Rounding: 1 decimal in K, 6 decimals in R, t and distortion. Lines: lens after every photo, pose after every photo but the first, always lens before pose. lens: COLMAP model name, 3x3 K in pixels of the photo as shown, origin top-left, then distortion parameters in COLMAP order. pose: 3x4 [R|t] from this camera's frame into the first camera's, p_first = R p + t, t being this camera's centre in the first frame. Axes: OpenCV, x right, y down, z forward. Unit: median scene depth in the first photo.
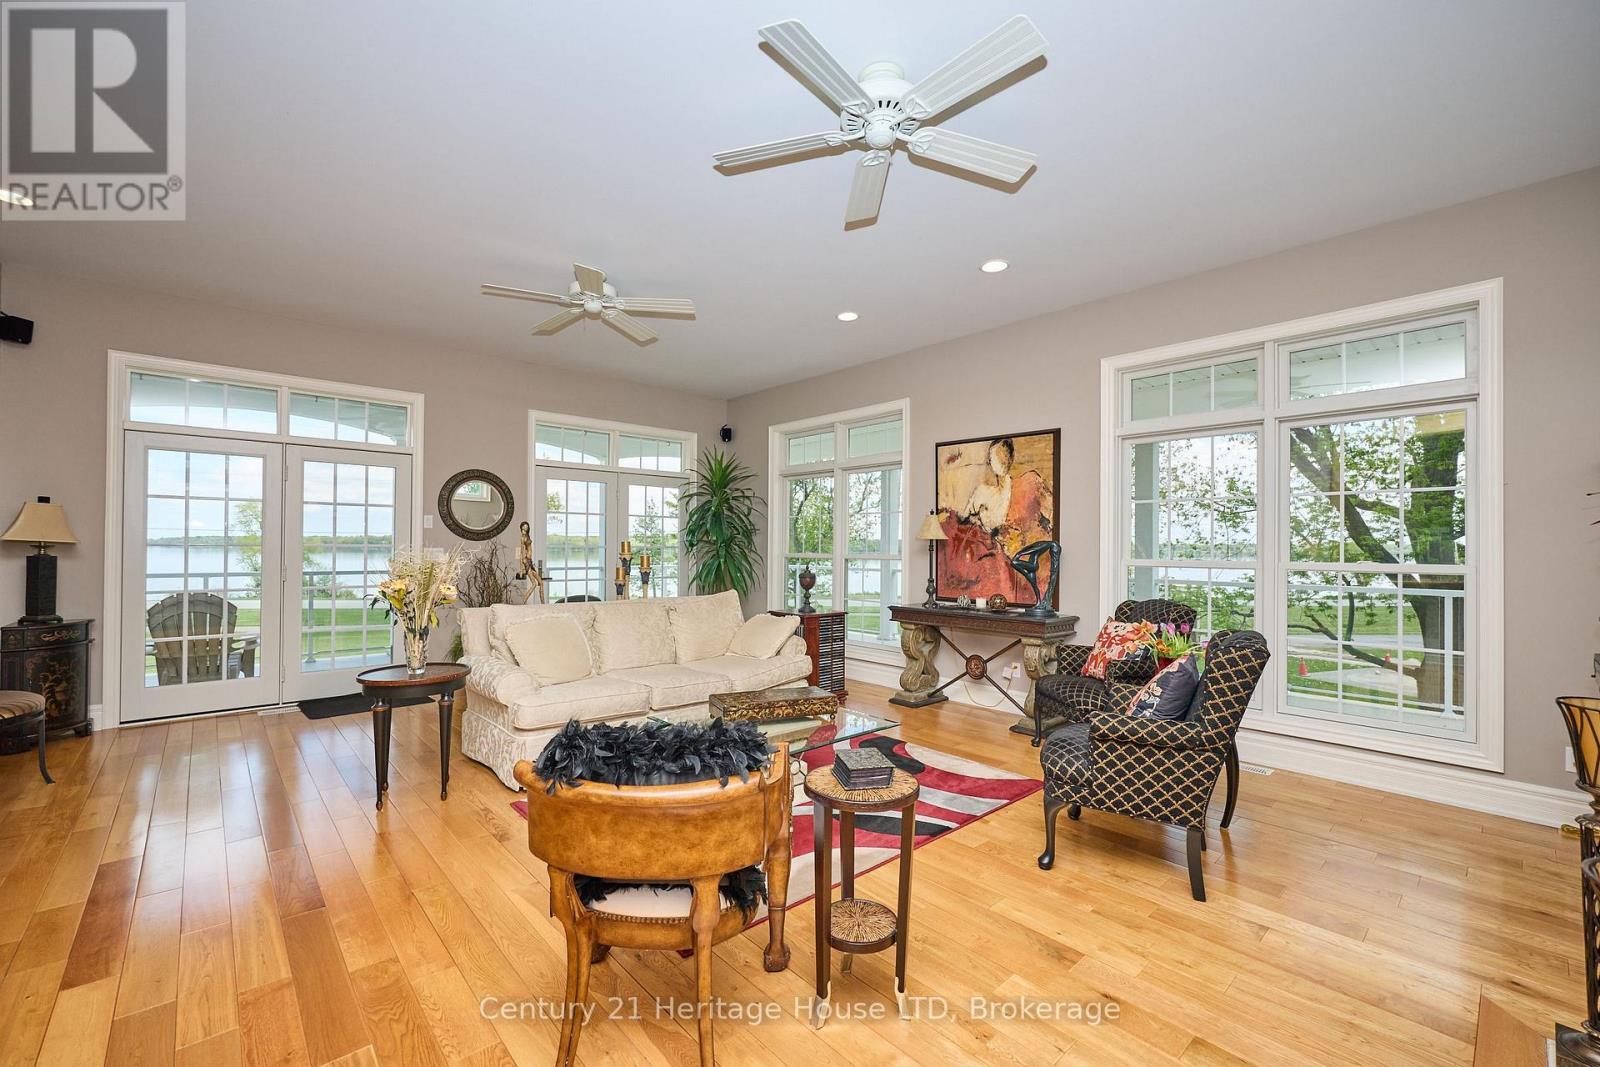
lens RADIAL K [[676.2, 0, 795.7], [0, 676.2, 546.4], [0, 0, 1]] dist [-0.002047, -0.000403]
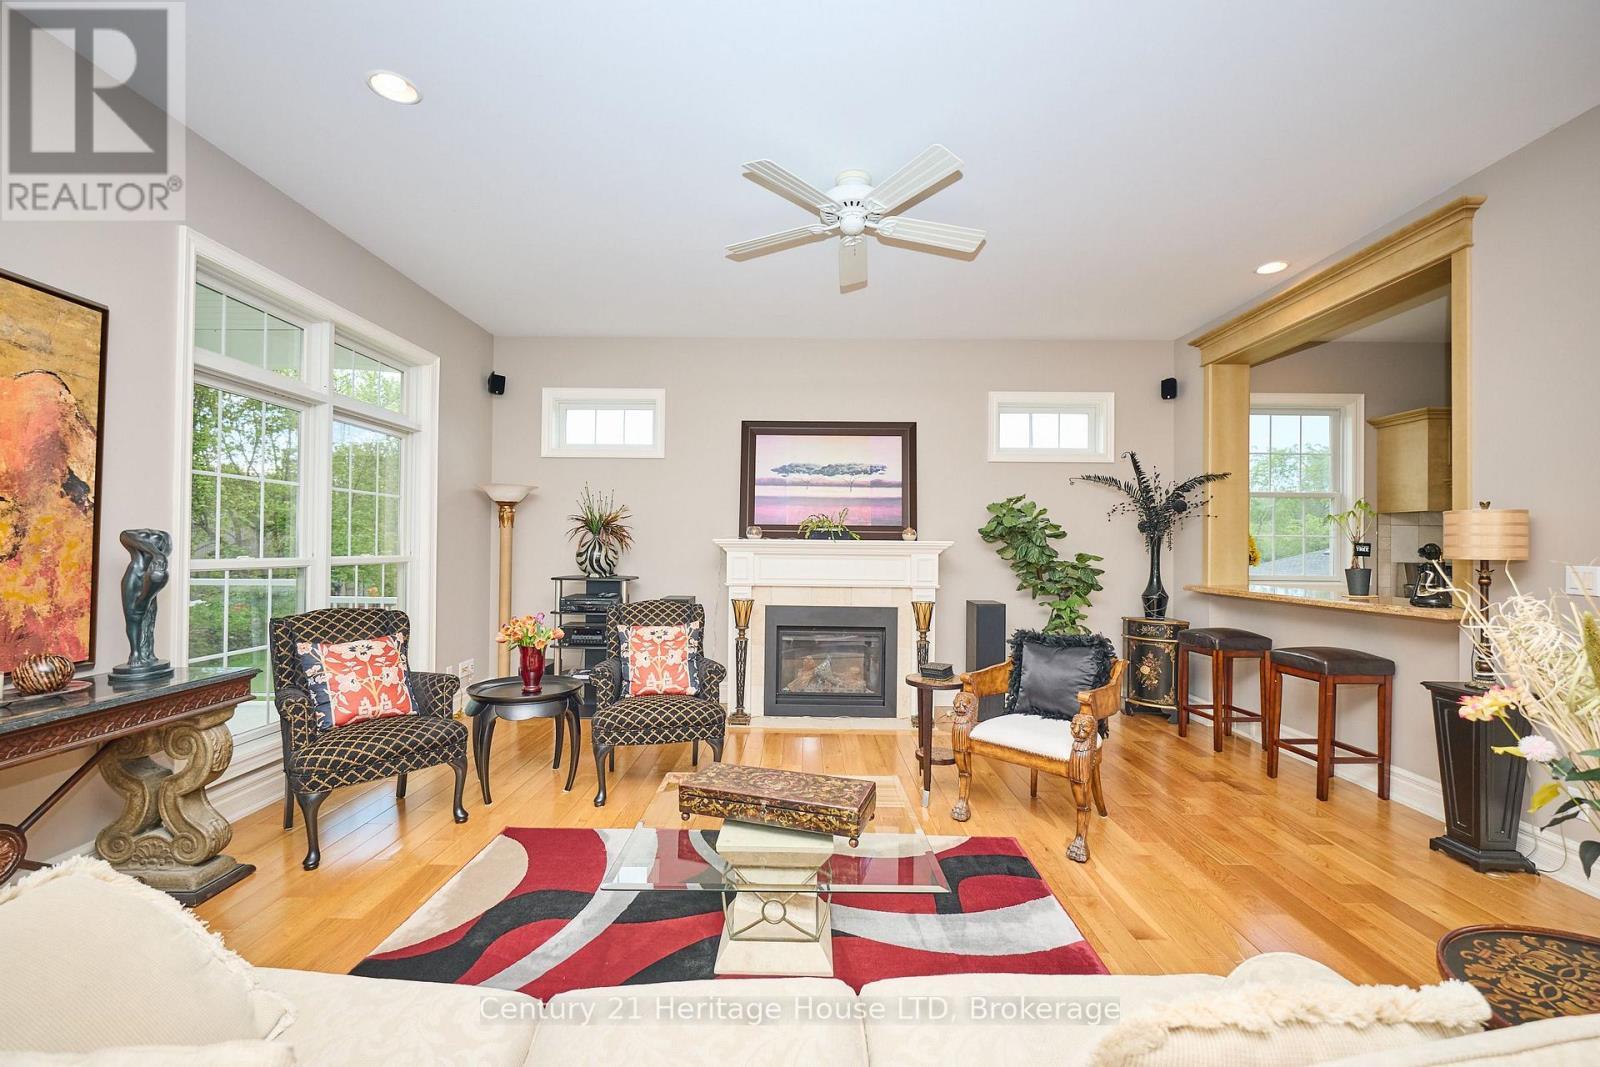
lens RADIAL K [[670.3, 0, 800.0], [0, 670.3, 533.5], [0, 0, 1]] dist [-0.019420, 0.000307]
pose [[-0.743008, -0.002638, 0.669278, -0.301726], [-0.016658, 0.999755, -0.014552, -0.005428], [-0.669075, -0.021961, -0.742870, 0.934779]]
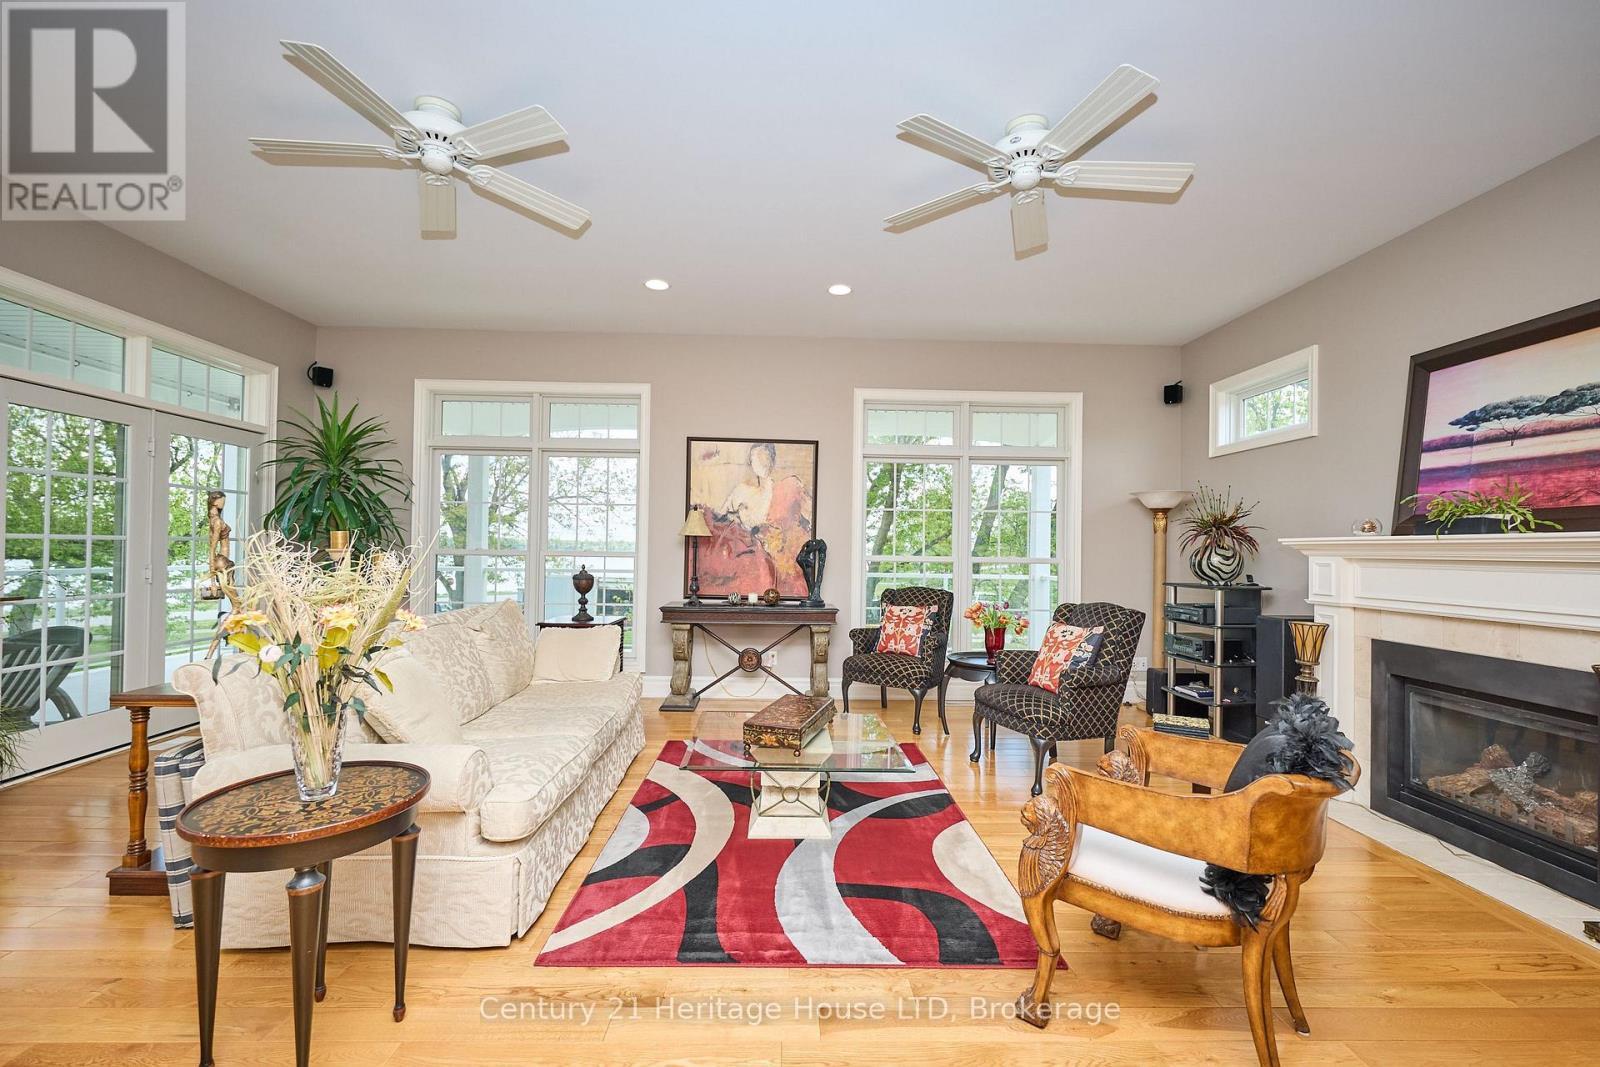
lens RADIAL K [[676.2, 0, 795.7], [0, 676.2, 546.4], [0, 0, 1]] dist [-0.002047, -0.000403]
pose [[0.652401, 0.007347, 0.757839, -0.456847], [-0.010027, 0.999949, -0.001063, 0.004492], [-0.757808, -0.006906, 0.652441, 0.262203]]
